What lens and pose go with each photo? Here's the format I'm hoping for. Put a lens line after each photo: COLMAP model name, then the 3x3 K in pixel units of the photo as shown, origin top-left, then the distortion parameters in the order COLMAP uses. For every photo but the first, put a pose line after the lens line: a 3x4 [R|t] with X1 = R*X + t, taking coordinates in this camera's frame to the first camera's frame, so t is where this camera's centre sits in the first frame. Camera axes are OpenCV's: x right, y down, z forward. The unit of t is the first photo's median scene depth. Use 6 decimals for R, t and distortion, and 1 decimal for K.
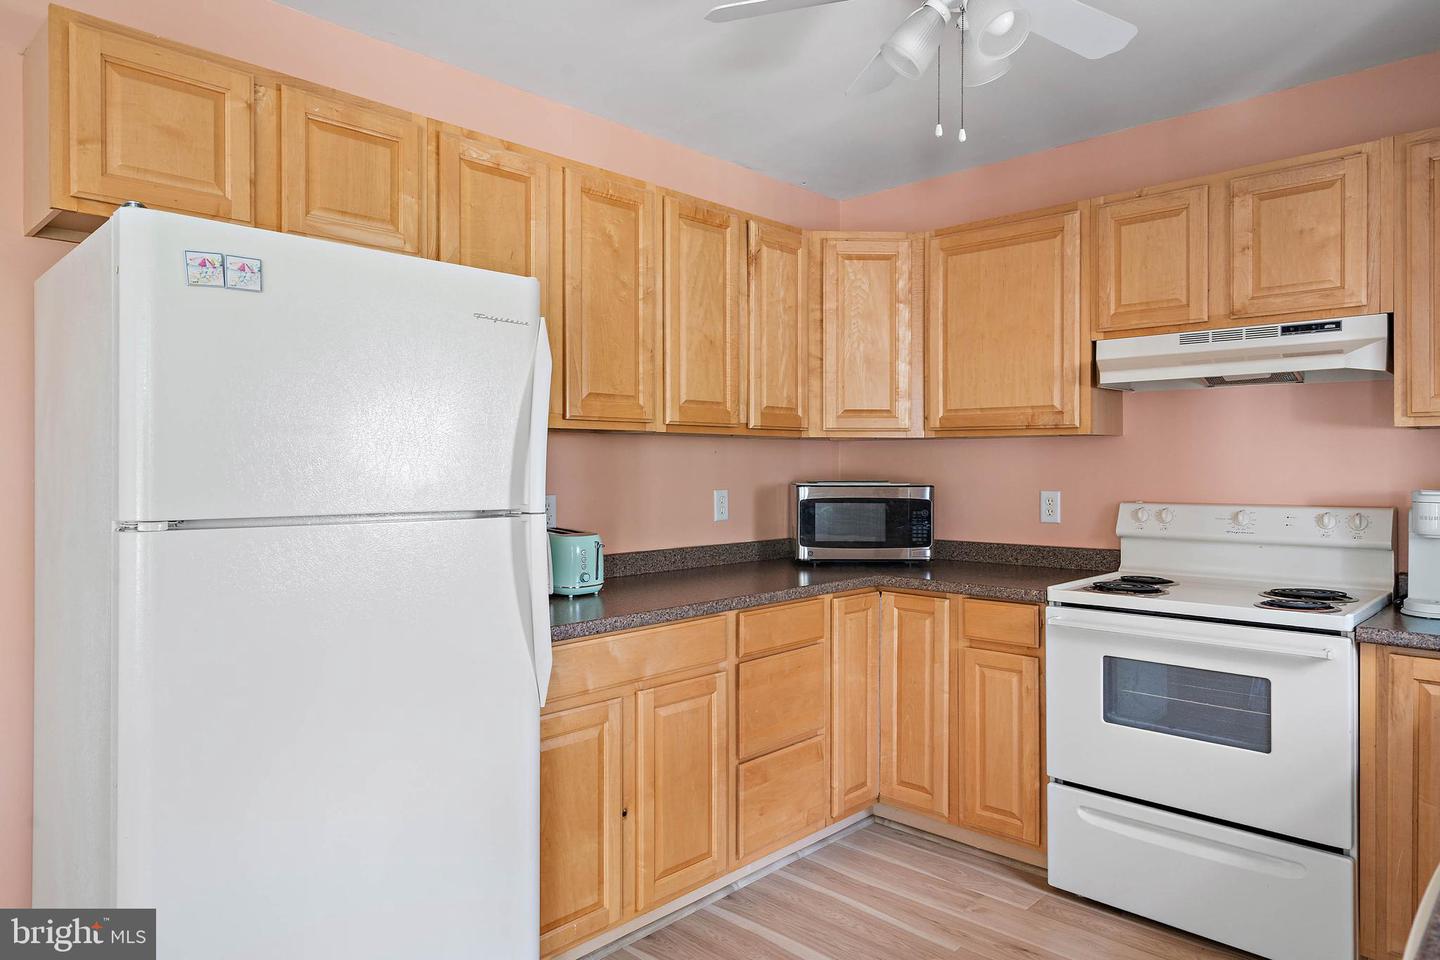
lens RADIAL K [[904.2, 0, 716.4], [0, 904.2, 467.0], [0, 0, 1]] dist [0.006138, -0.002402]
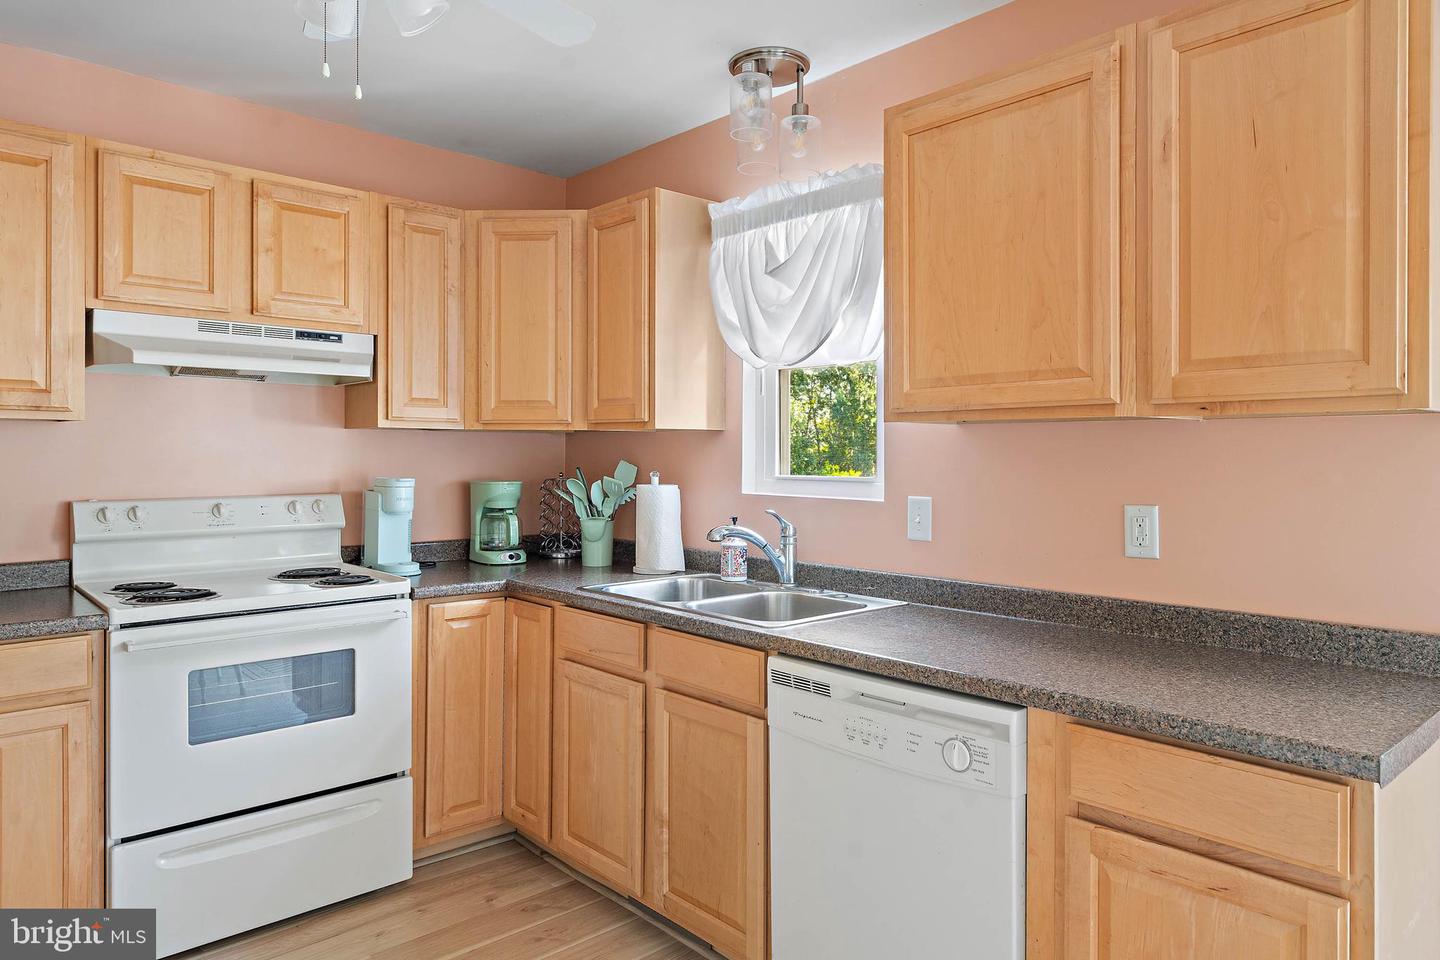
lens RADIAL K [[904.2, 0, 712.9], [0, 904.2, 456.6], [0, 0, 1]] dist [0.006138, -0.002402]
pose [[0.058620, -0.000164, 0.998280, -0.425558], [-0.000261, 1.000000, 0.000180, -0.003990], [-0.998280, -0.000271, 0.058620, 0.426585]]
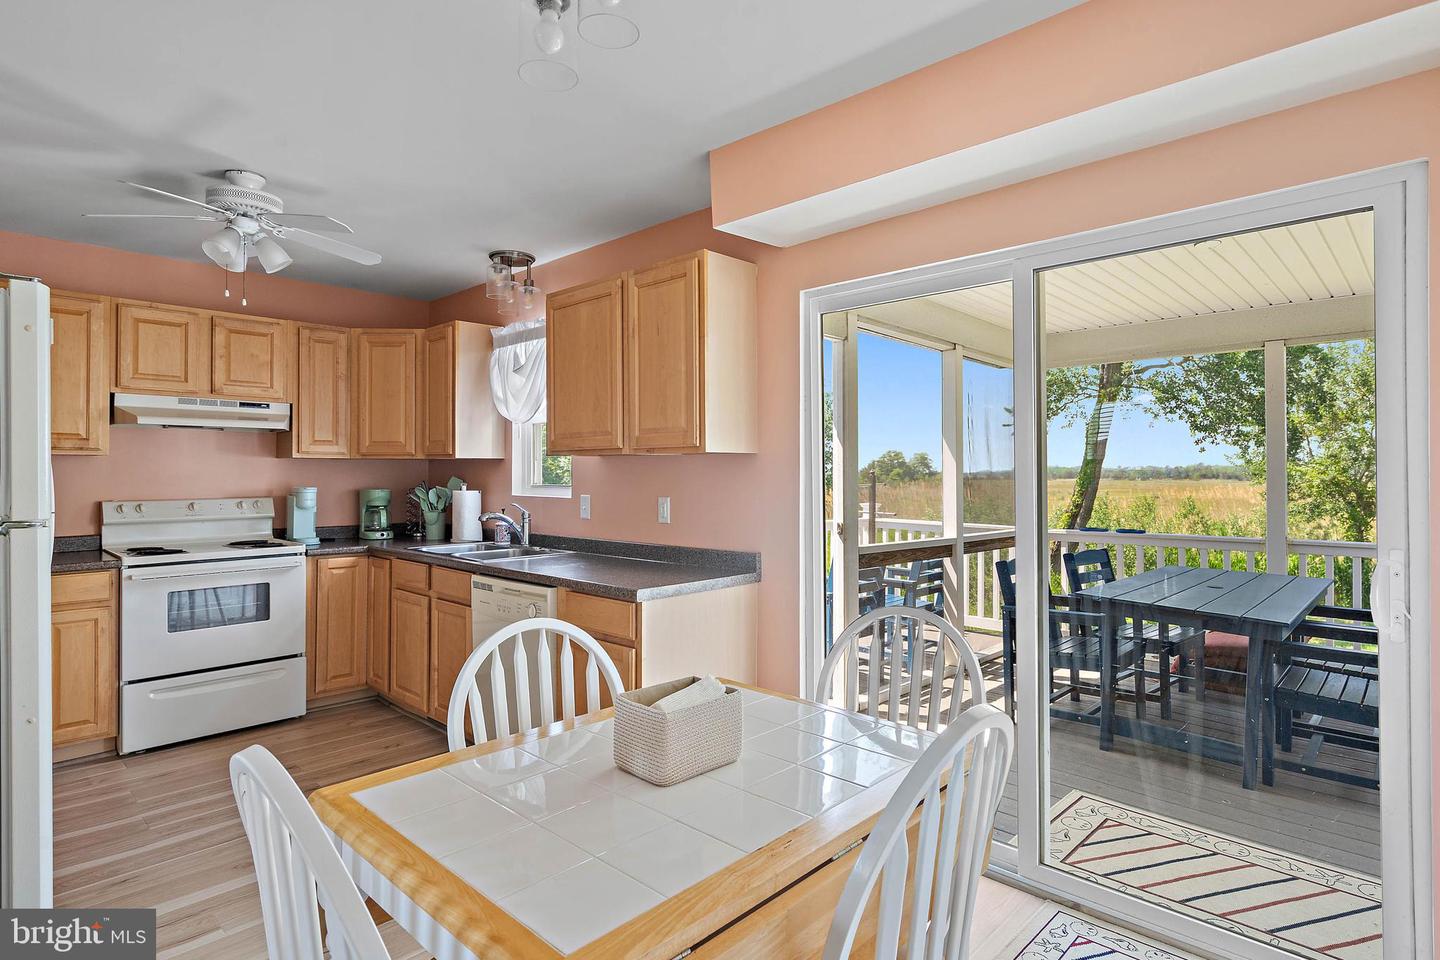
lens RADIAL K [[750.0, 0, 734.8], [0, 750.0, 465.8], [0, 0, 1]] dist [-0.005347, 0.001077]
pose [[-0.022255, 0.011385, 0.999688, -0.935792], [0.003999, 0.999928, -0.011299, -0.000950], [-0.999744, 0.003746, -0.022299, 0.003954]]
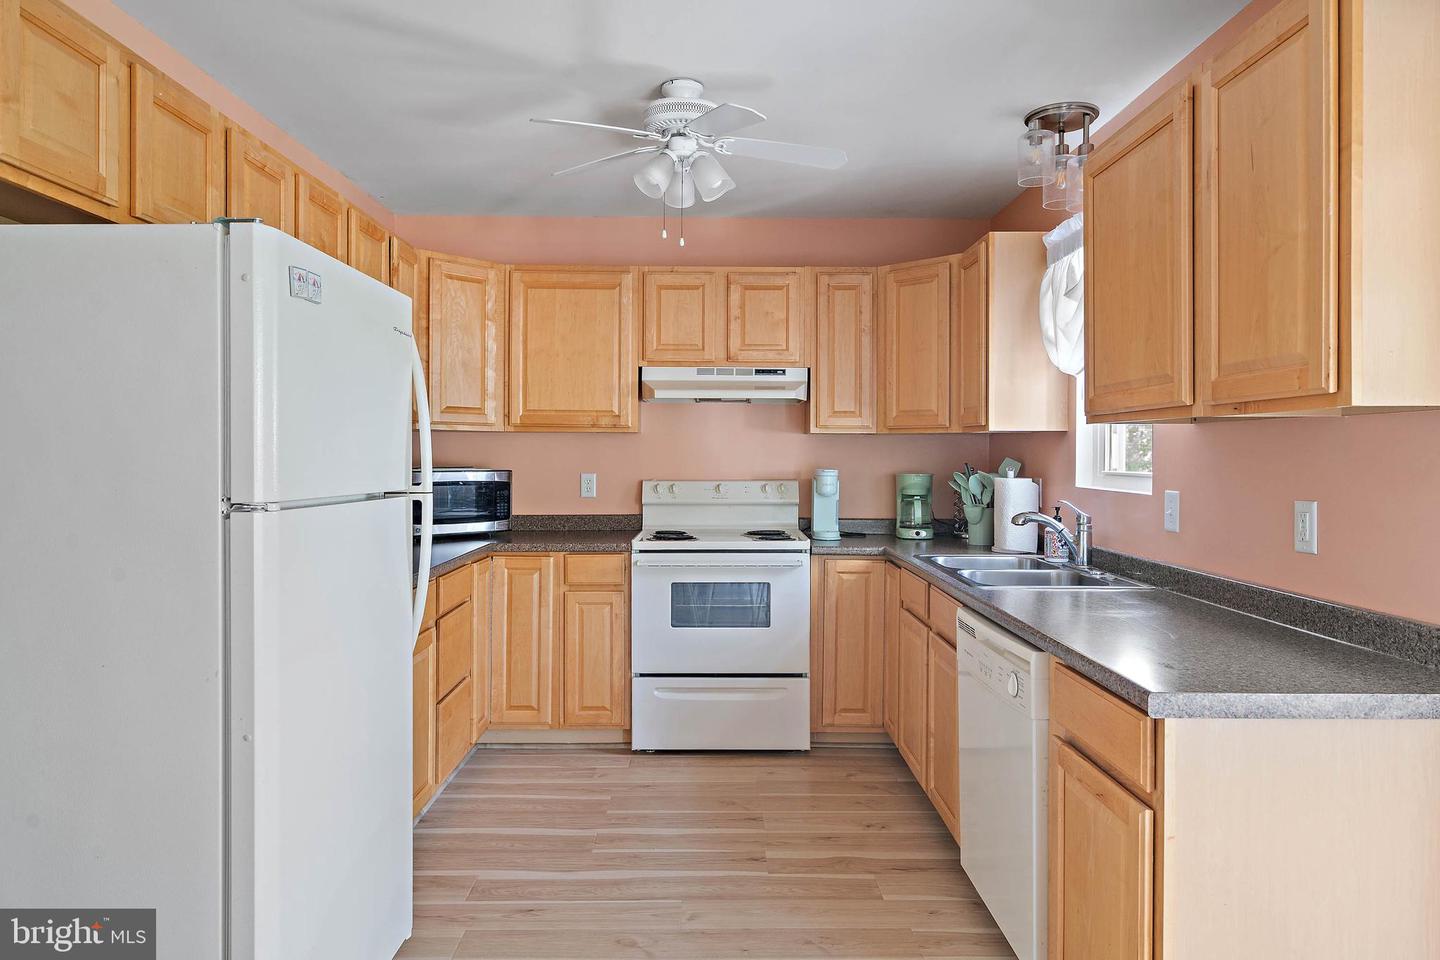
lens RADIAL K [[904.2, 0, 720.0], [0, 904.2, 458.2], [0, 0, 1]] dist [0.006138, -0.002402]
pose [[0.711580, 0.000207, 0.702605, -0.549123], [-0.003035, 0.999992, 0.002780, -0.000146], [-0.702598, -0.004111, 0.711575, -0.108129]]
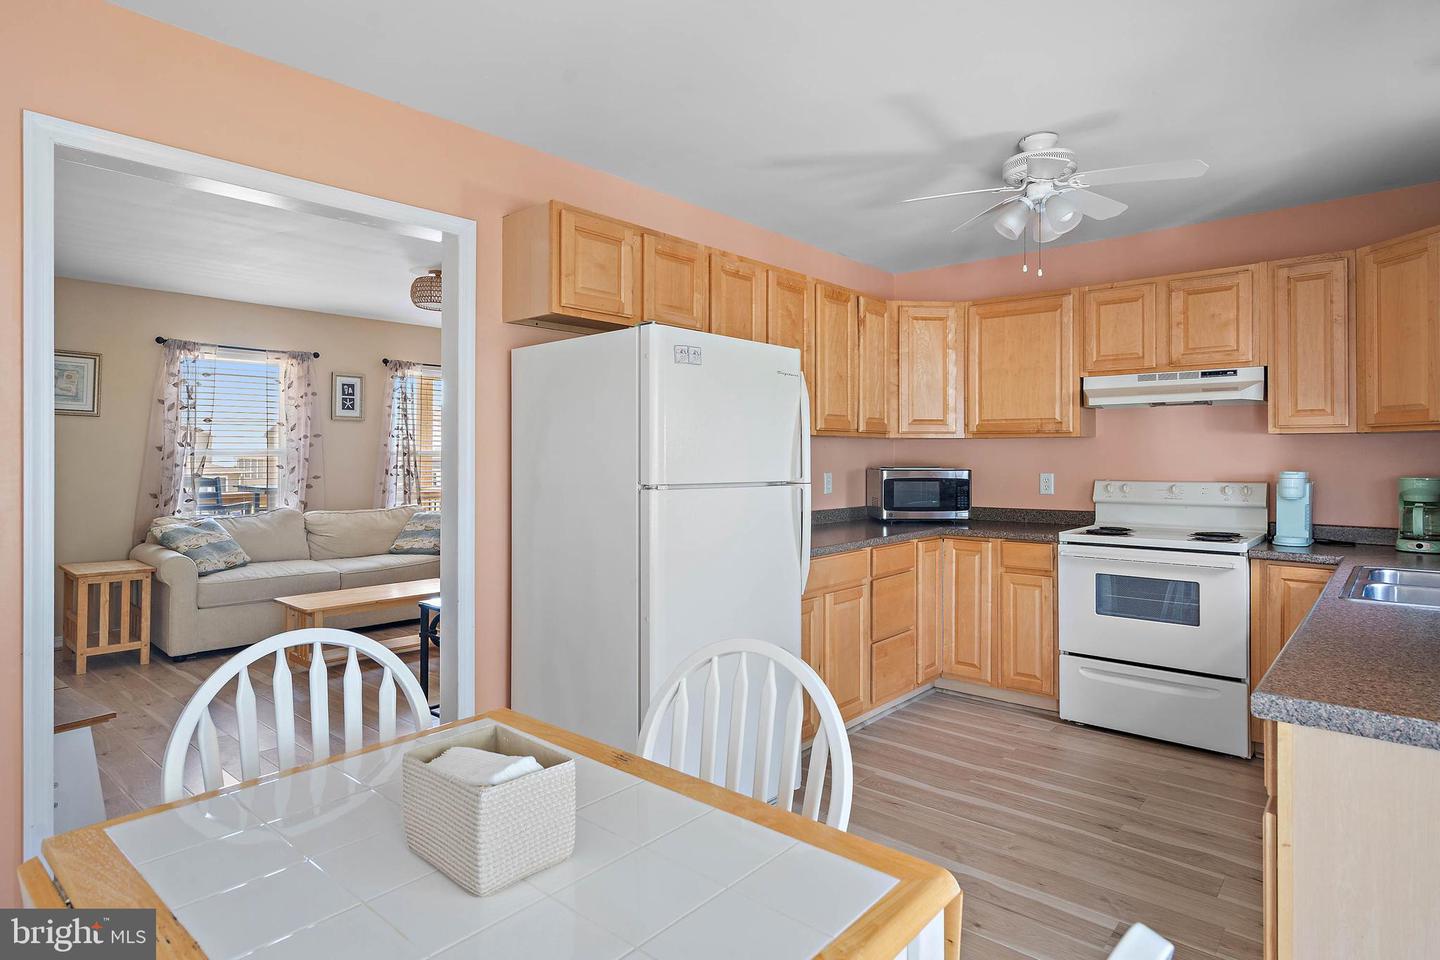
lens RADIAL K [[789.9, 0, 723.6], [0, 789.9, 453.6], [0, 0, 1]] dist [0.006439, 0.000010]
pose [[0.998437, 0.000552, 0.055889, -0.315557], [-0.000261, 0.999986, -0.005217, 0.000745], [-0.055891, 0.005195, 0.998423, -0.378326]]
